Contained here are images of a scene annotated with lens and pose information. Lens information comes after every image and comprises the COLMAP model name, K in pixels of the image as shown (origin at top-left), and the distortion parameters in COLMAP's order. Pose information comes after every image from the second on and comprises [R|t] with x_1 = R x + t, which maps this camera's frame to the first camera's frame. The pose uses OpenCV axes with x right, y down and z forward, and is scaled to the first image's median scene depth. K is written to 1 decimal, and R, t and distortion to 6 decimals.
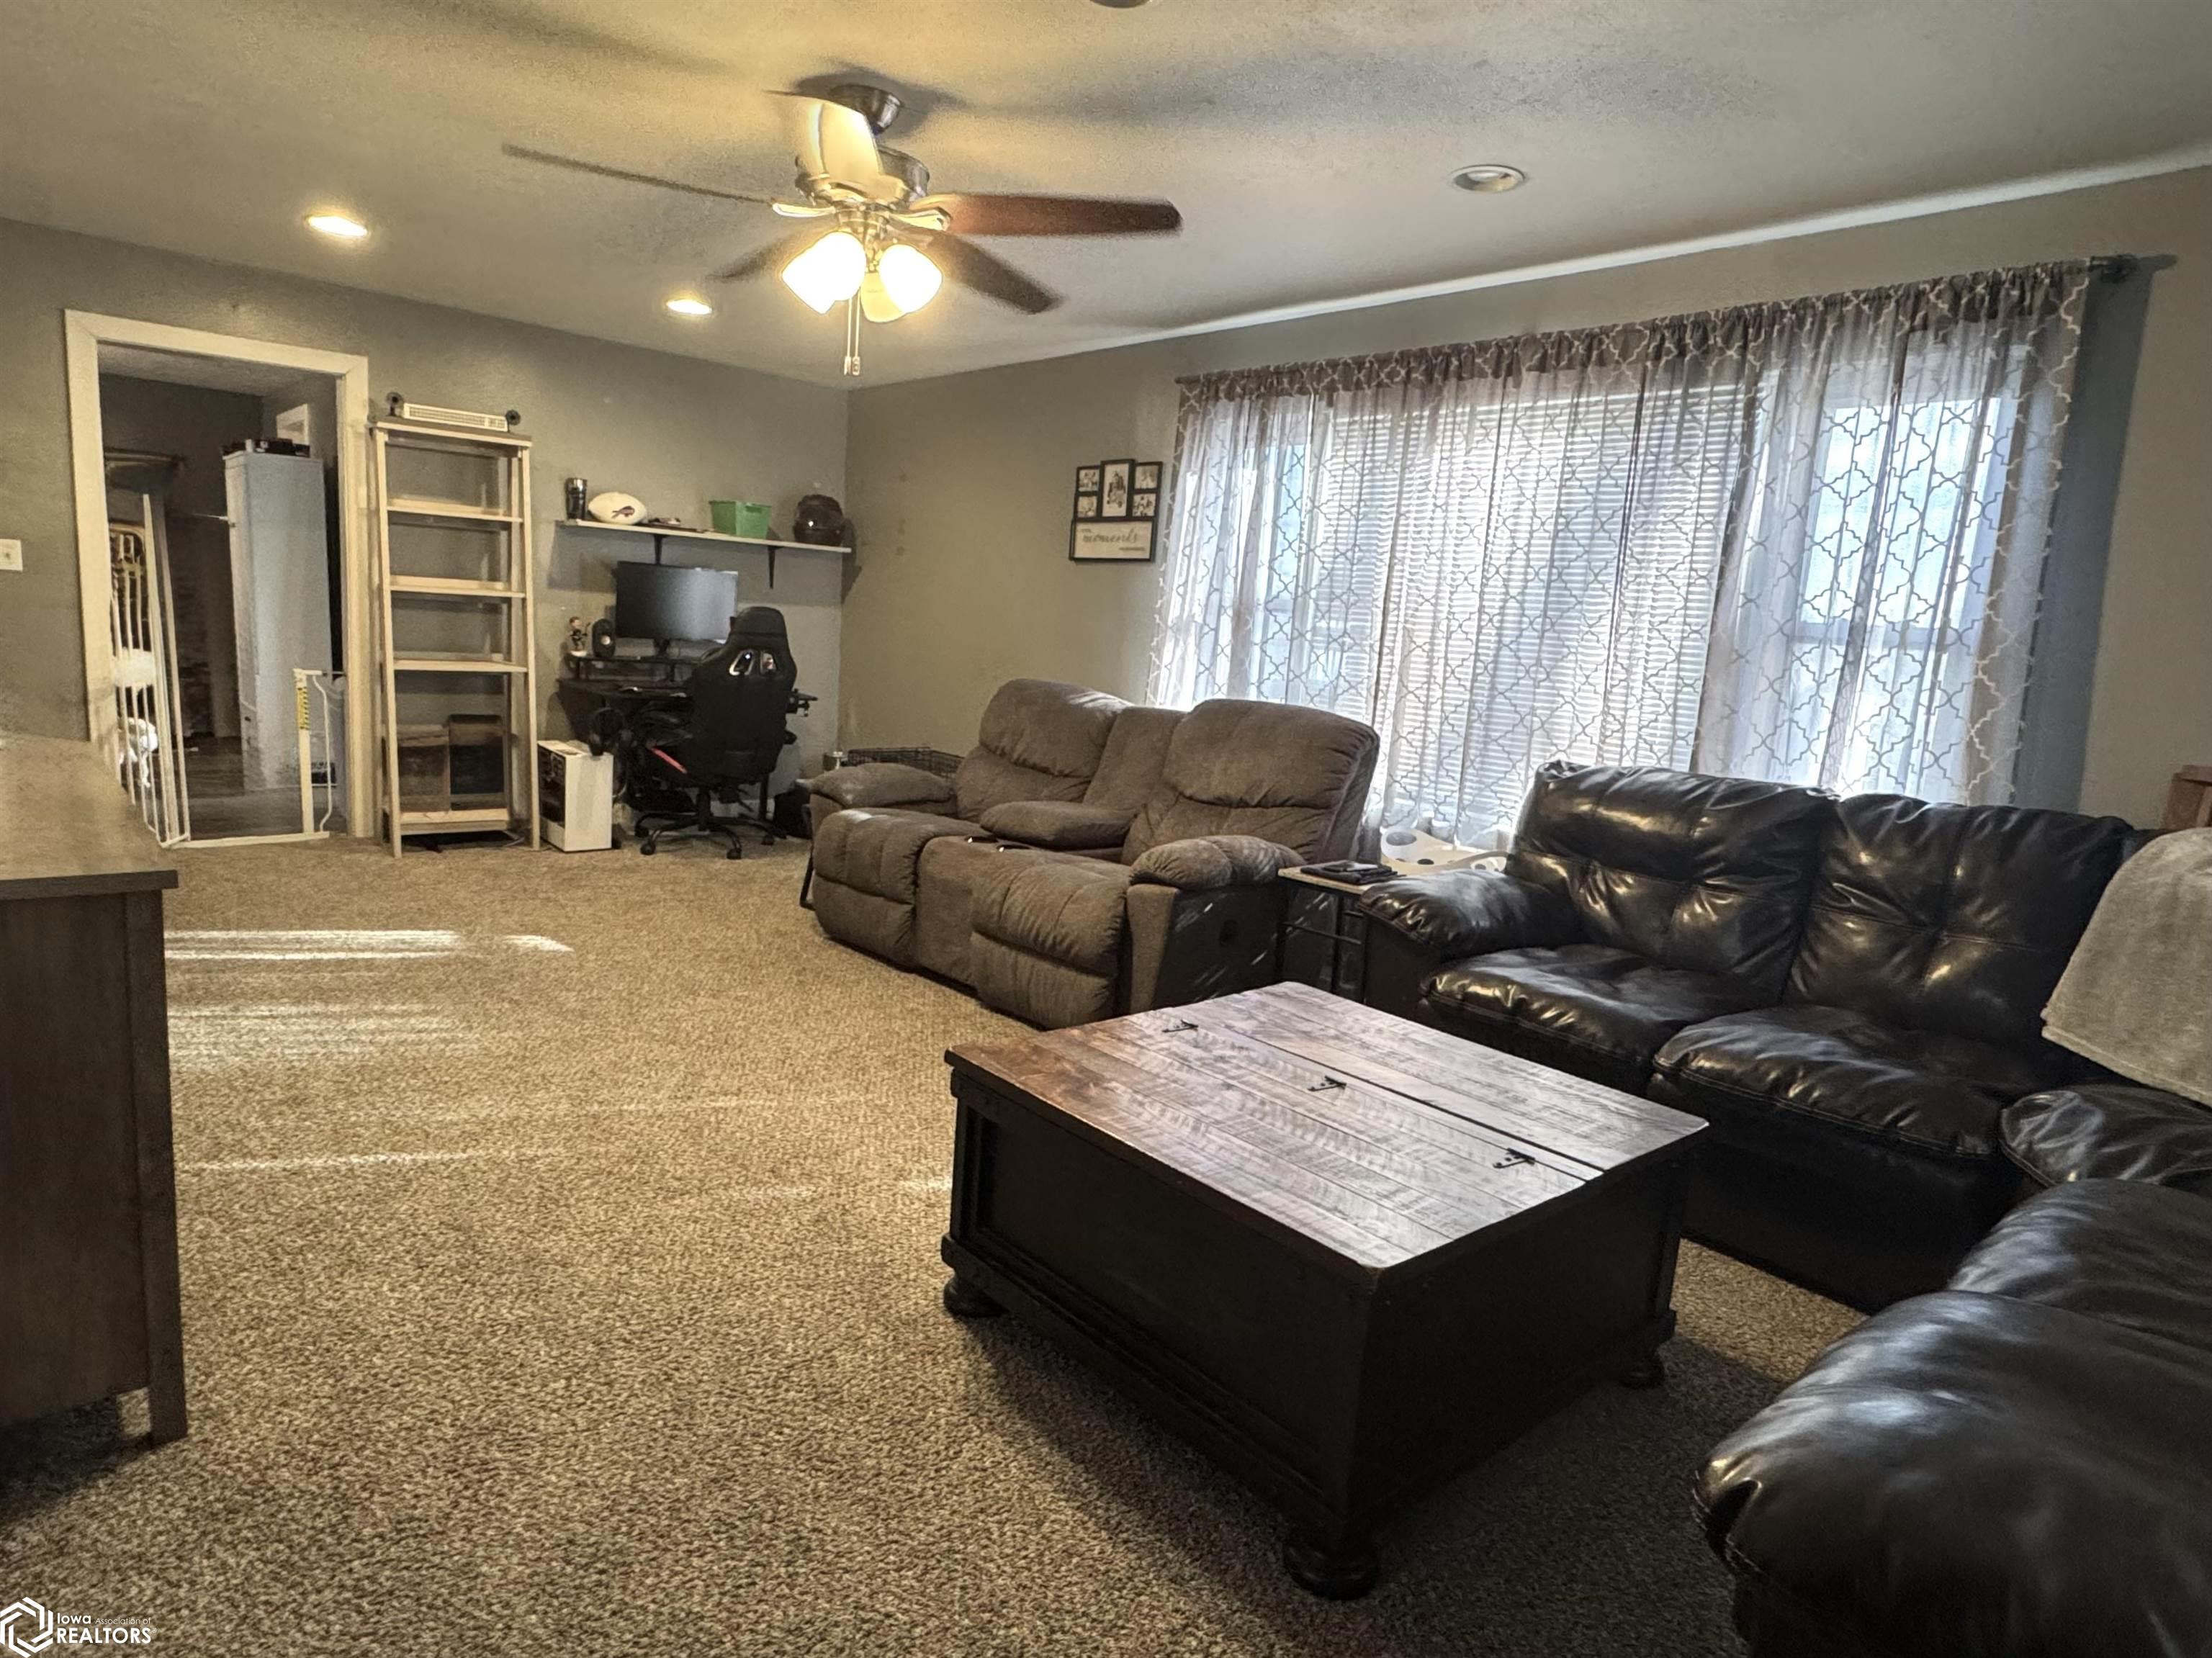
lens RADIAL K [[1305.1, 0, 1107.4], [0, 1305.1, 863.7], [0, 0, 1]] dist [0.001696, 0.000213]
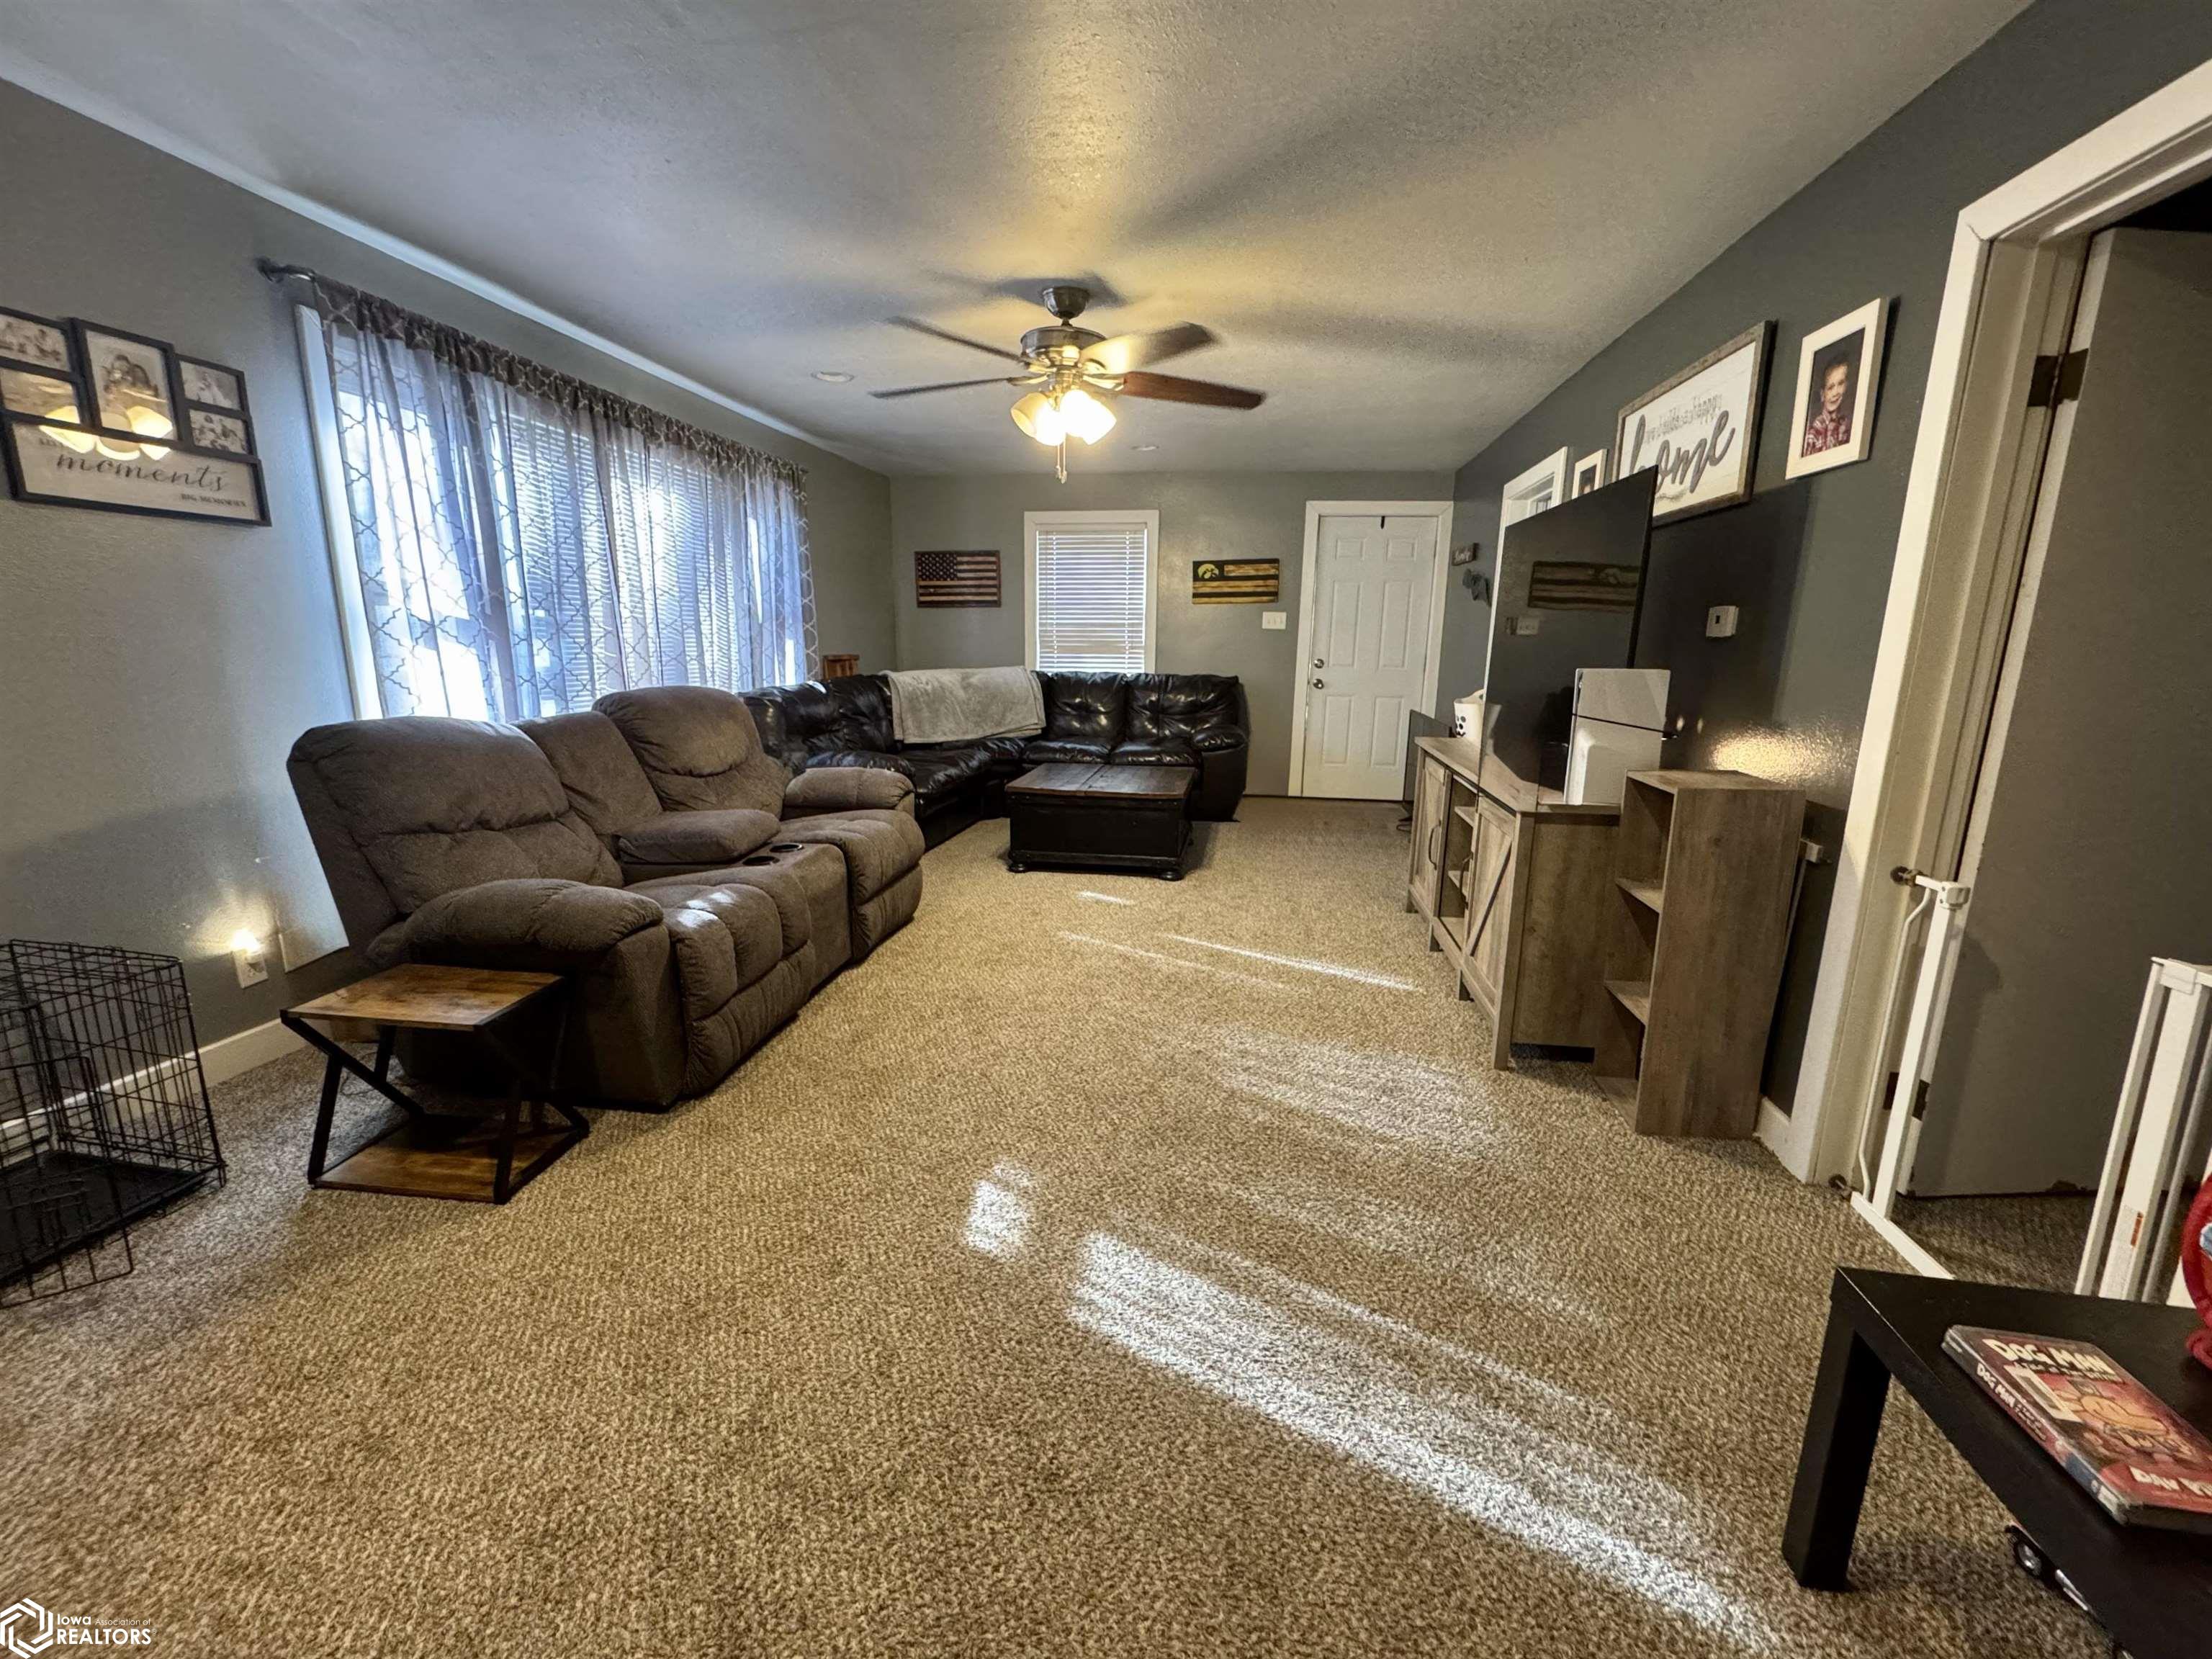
lens RADIAL K [[894.1, 0, 1106.0], [0, 894.1, 829.5], [0, 0, 1]] dist [-0.002131, -0.000736]
pose [[-0.638168, -0.251810, 0.727553, -0.628520], [0.060934, 0.925516, 0.373773, -0.233185], [-0.767482, 0.282862, -0.575291, 0.982590]]
